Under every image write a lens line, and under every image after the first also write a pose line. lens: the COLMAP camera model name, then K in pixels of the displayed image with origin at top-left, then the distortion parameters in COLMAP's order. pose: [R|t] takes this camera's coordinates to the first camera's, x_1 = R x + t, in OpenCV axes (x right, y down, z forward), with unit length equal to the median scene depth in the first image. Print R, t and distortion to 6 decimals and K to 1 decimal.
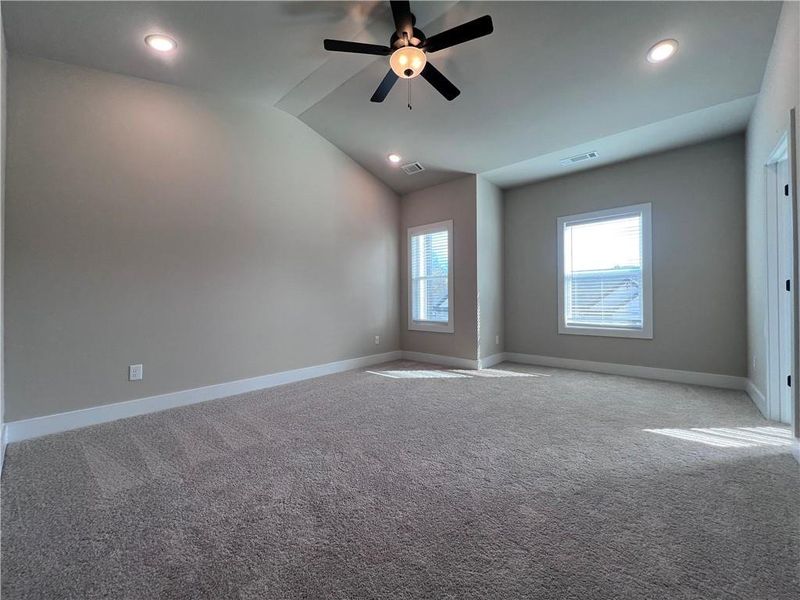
lens RADIAL K [[318.4, 0, 397.0], [0, 318.4, 299.7], [0, 0, 1]] dist [-0.000998, -0.000035]
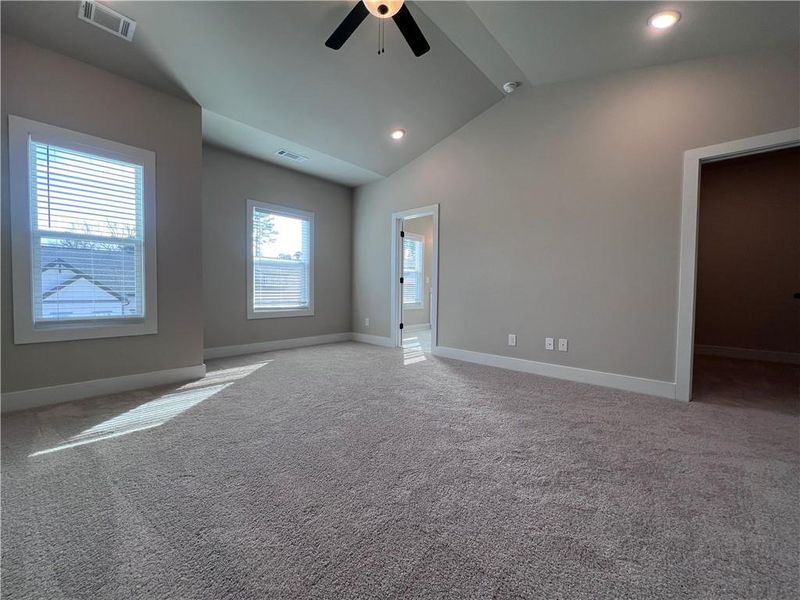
lens RADIAL K [[318.4, 0, 397.0], [0, 318.4, 299.7], [0, 0, 1]] dist [-0.000998, -0.000035]
pose [[0.030729, -0.027826, 0.999140, -0.498264], [-0.015704, 0.999476, 0.028319, 0.012830], [-0.999404, -0.016561, 0.030276, 0.567569]]
